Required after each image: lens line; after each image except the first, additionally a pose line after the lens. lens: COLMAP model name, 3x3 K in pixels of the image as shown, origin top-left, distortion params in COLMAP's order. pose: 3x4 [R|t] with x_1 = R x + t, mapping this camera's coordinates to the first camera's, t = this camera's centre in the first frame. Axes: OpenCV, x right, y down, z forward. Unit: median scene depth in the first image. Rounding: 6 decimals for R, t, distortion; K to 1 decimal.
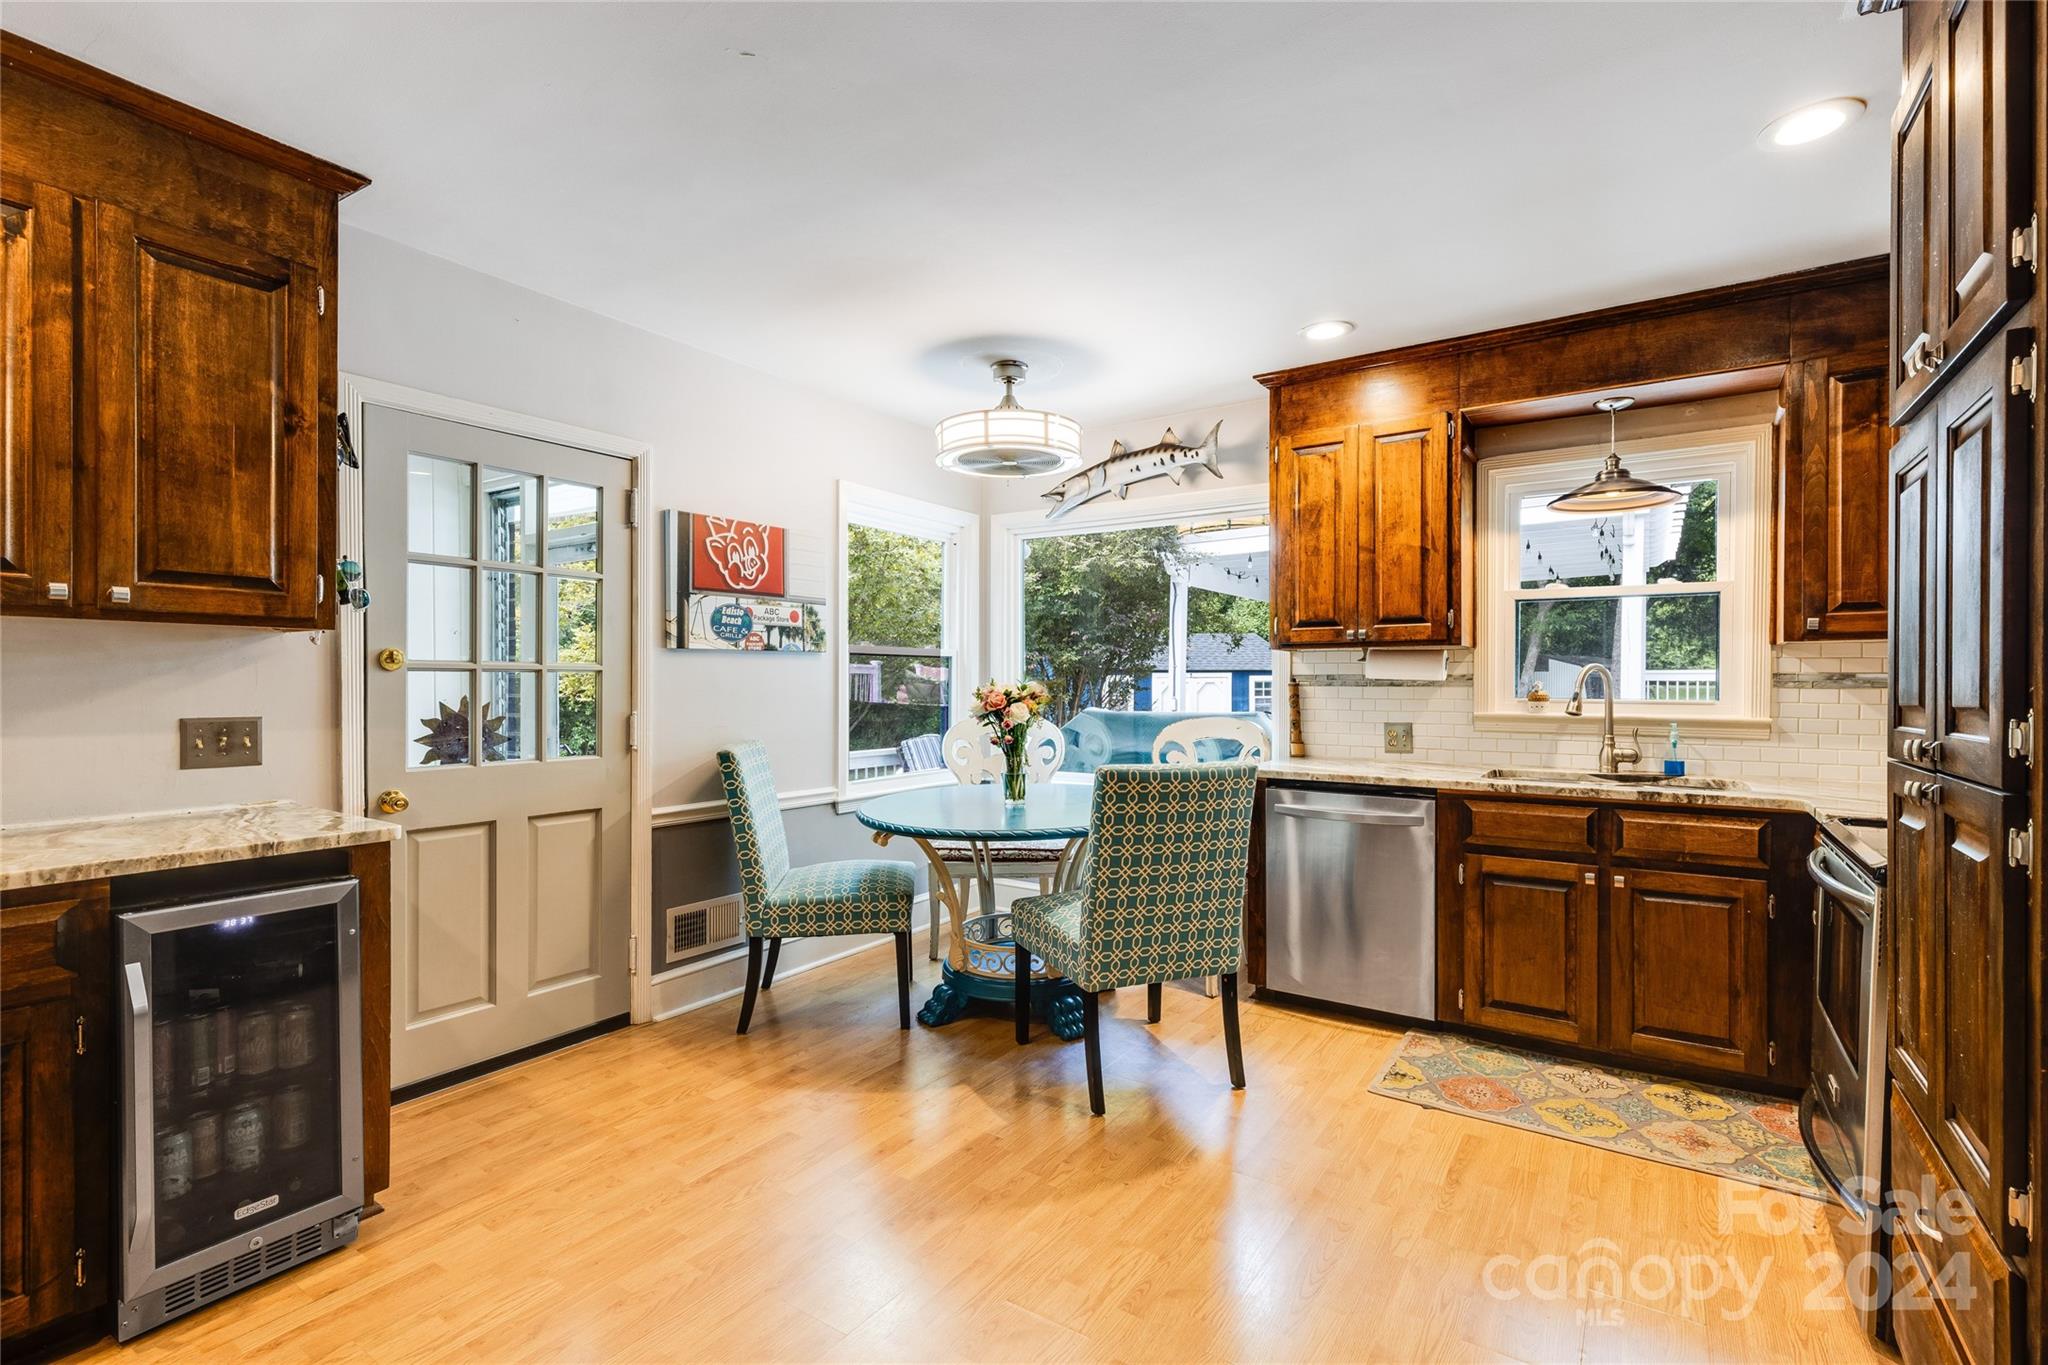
lens RADIAL K [[923.6, 0, 1024.0], [0, 923.6, 682.5], [0, 0, 1]] dist [0.000979, -0.000110]
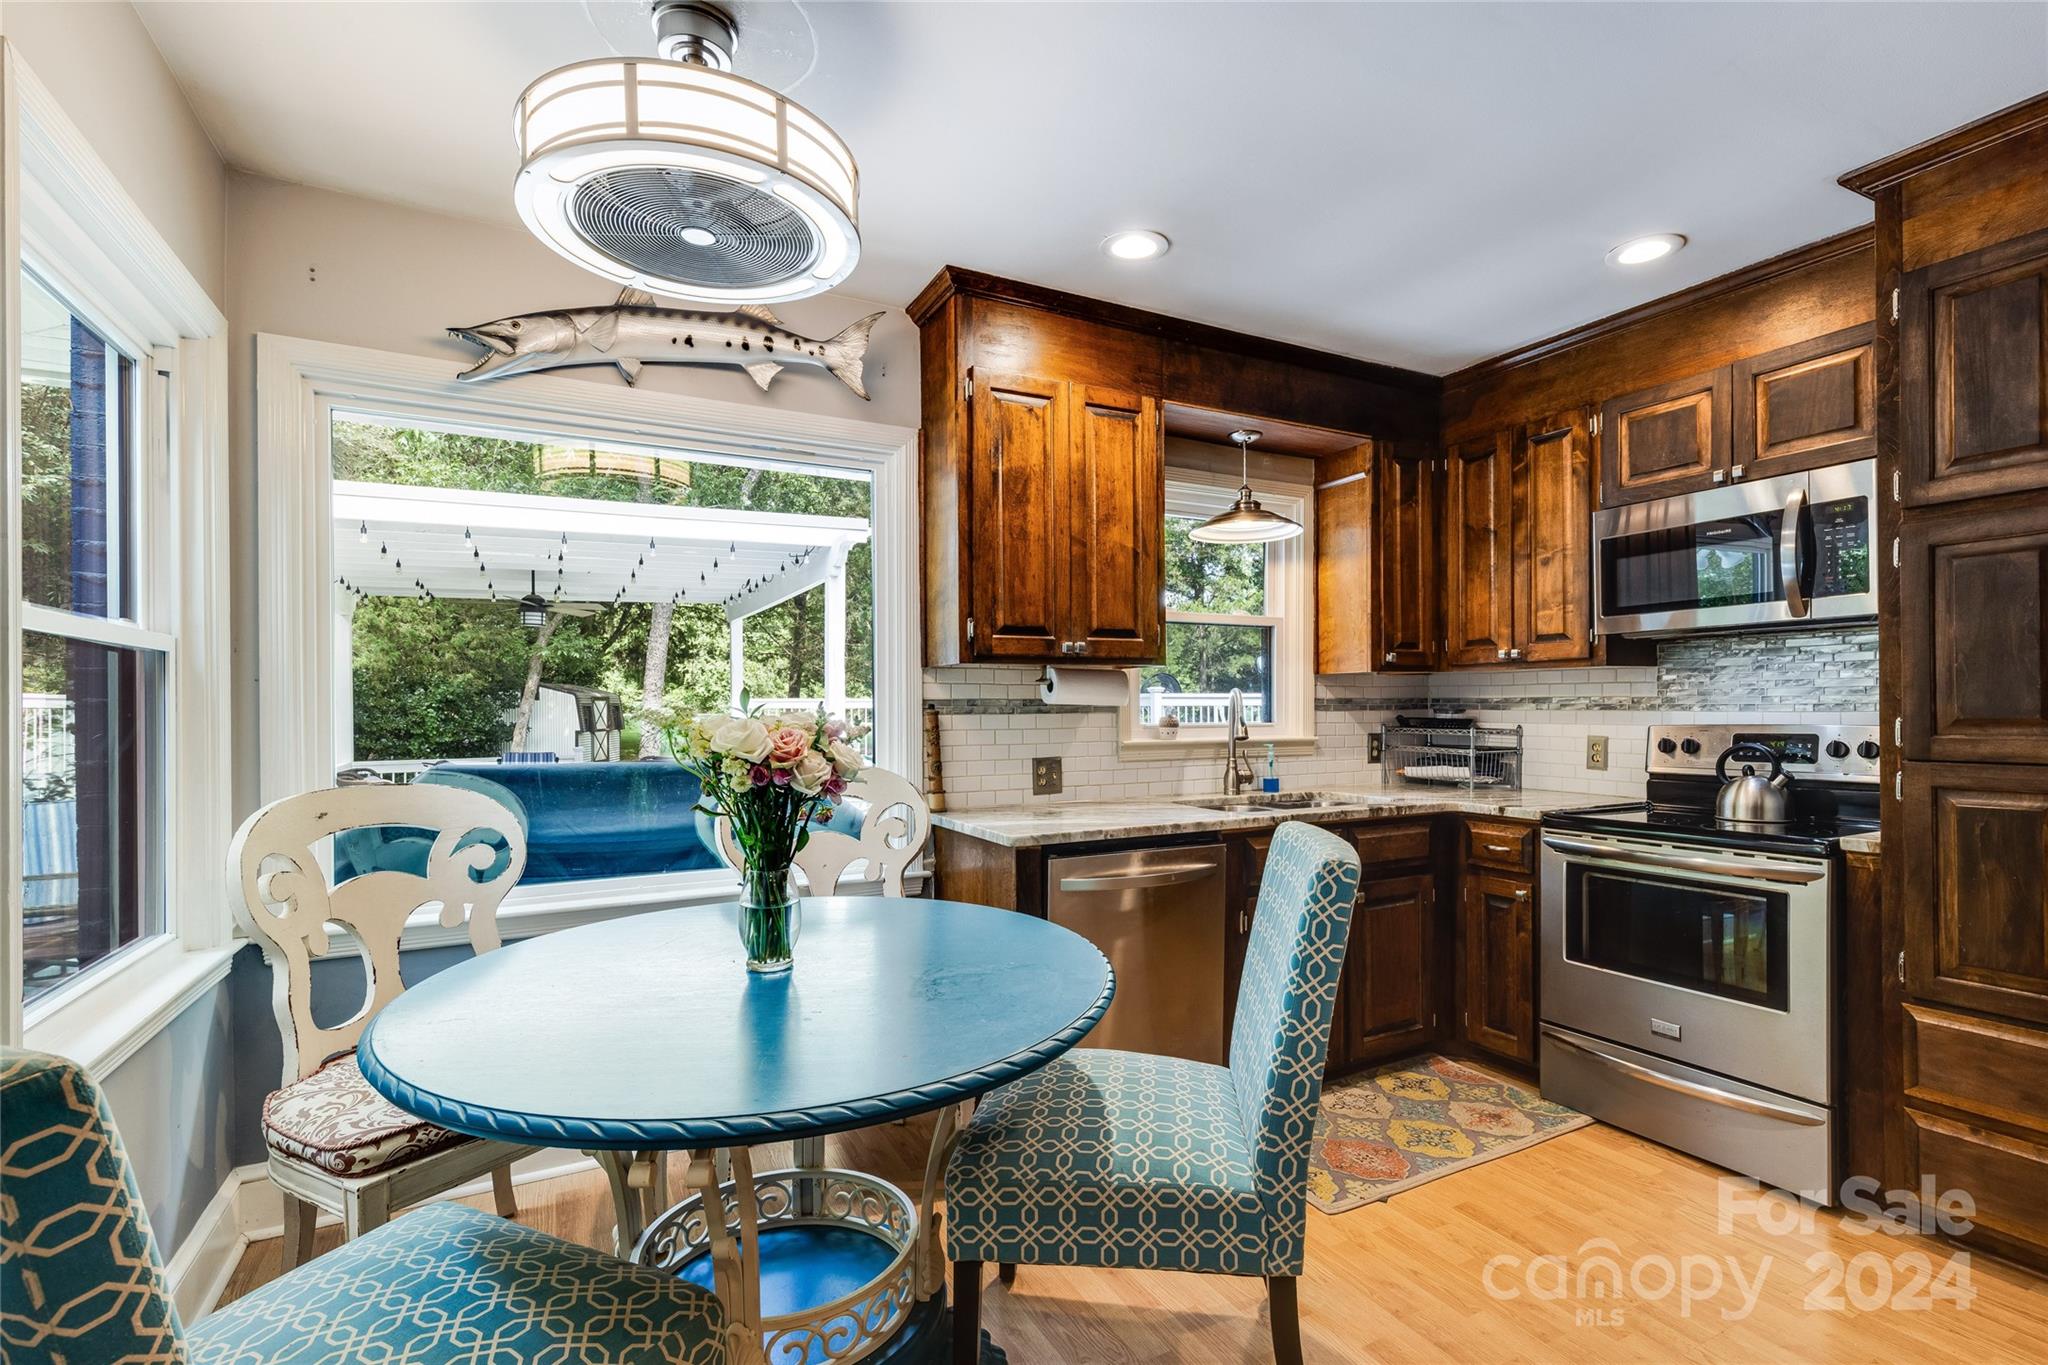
lens RADIAL K [[942.7, 0, 1030.8], [0, 942.7, 708.3], [0, 0, 1]] dist [0.002637, 0.000060]
pose [[0.464190, -0.004737, 0.885723, -0.375178], [0.007026, 0.999974, 0.001666, -0.001879], [-0.885708, 0.005450, 0.464211, 0.668819]]
